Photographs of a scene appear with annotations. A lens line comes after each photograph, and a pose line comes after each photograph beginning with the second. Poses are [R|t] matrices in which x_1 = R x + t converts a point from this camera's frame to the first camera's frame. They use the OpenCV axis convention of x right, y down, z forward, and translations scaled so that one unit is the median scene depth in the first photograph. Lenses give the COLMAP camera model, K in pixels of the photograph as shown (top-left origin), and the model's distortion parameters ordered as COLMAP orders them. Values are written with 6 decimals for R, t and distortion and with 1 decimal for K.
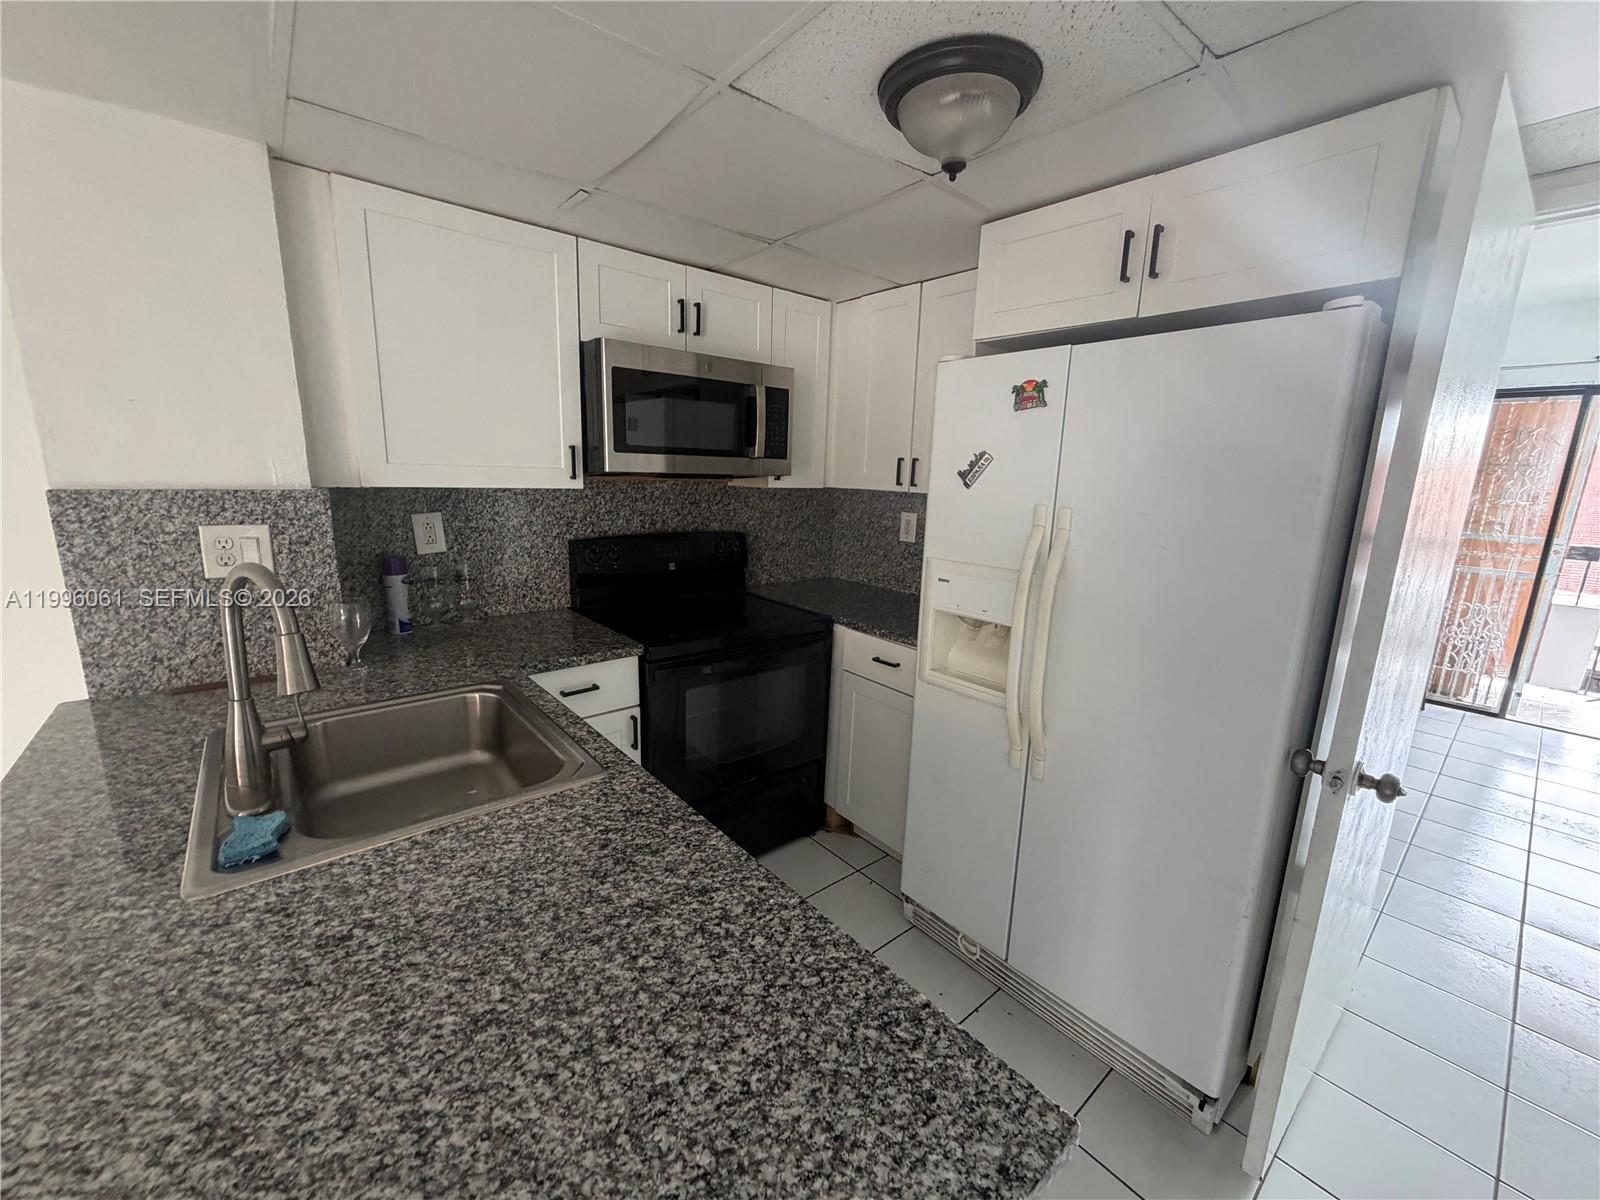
lens RADIAL K [[639.2, 0, 794.8], [0, 639.2, 599.3], [0, 0, 1]] dist [-0.001405, 0.000826]
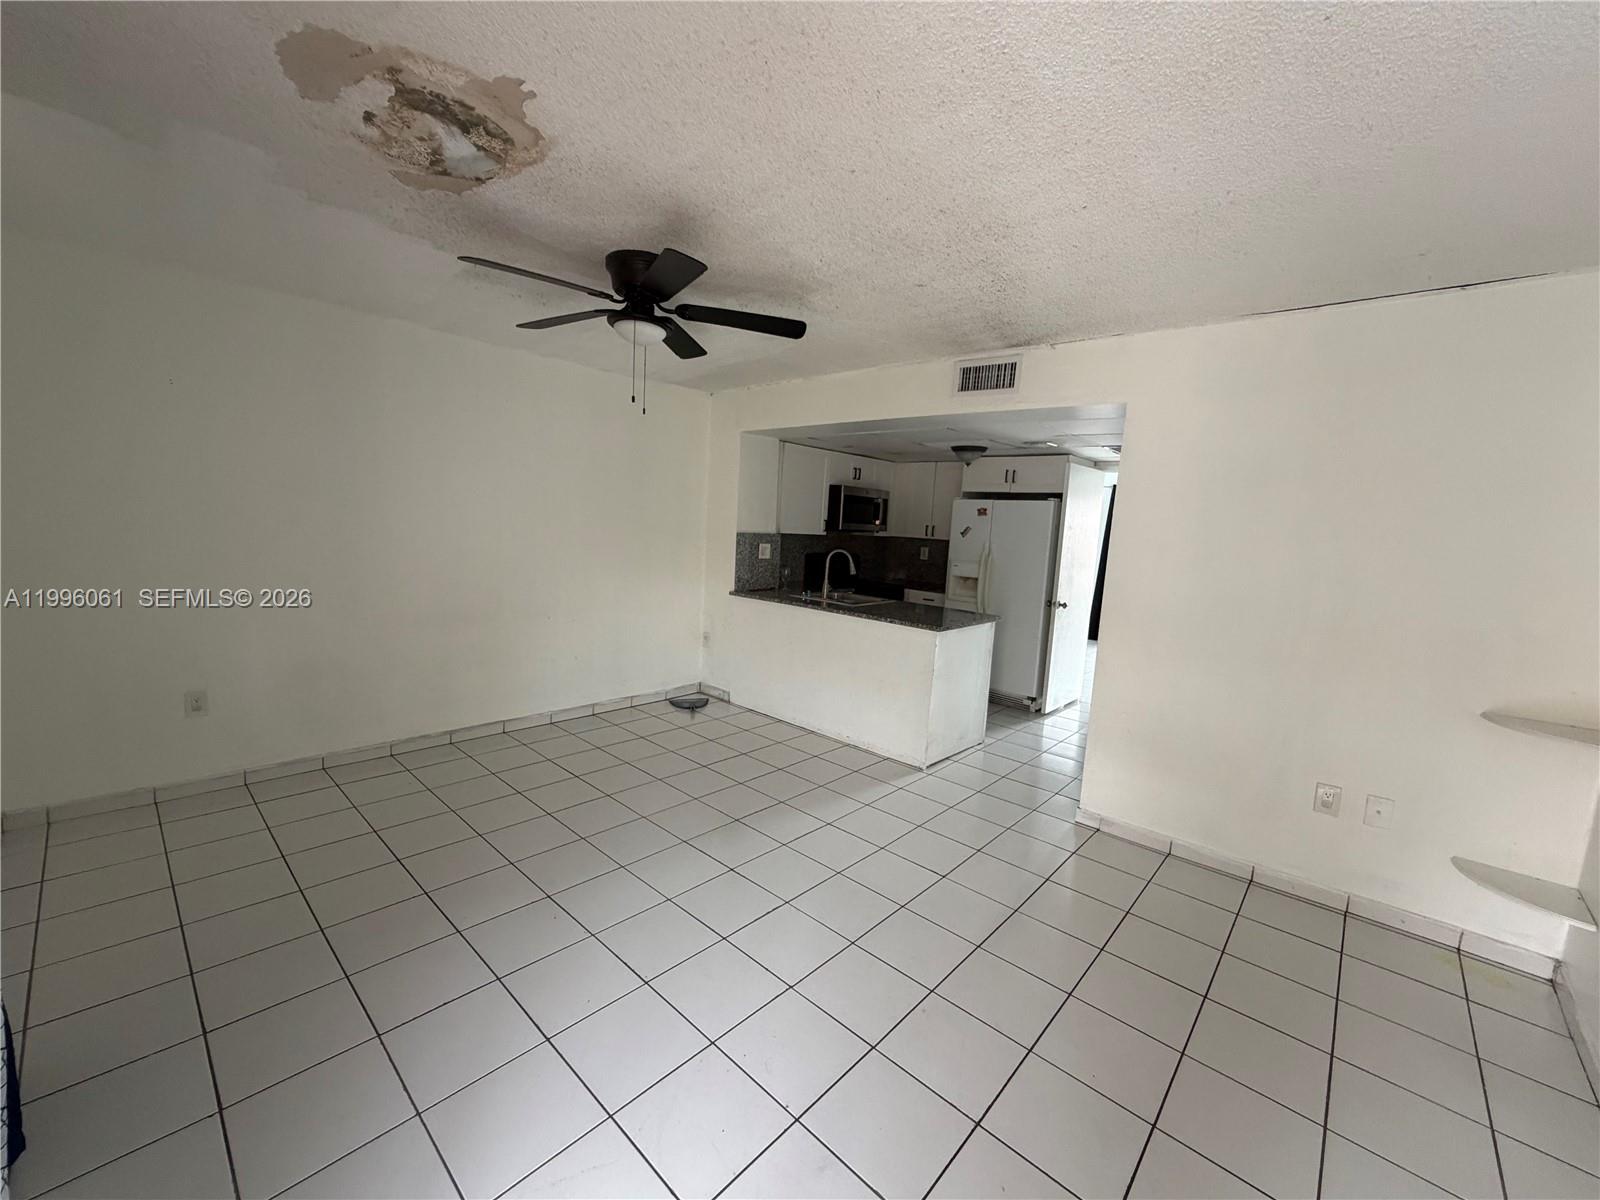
lens RADIAL K [[639.2, 0, 797.9], [0, 639.2, 599.3], [0, 0, 1]] dist [-0.001405, 0.000826]
pose [[0.988933, 0.006819, 0.148207, -0.938614], [0.004110, 0.997301, -0.073311, 0.338527], [-0.148307, 0.073109, 0.986235, -1.860002]]
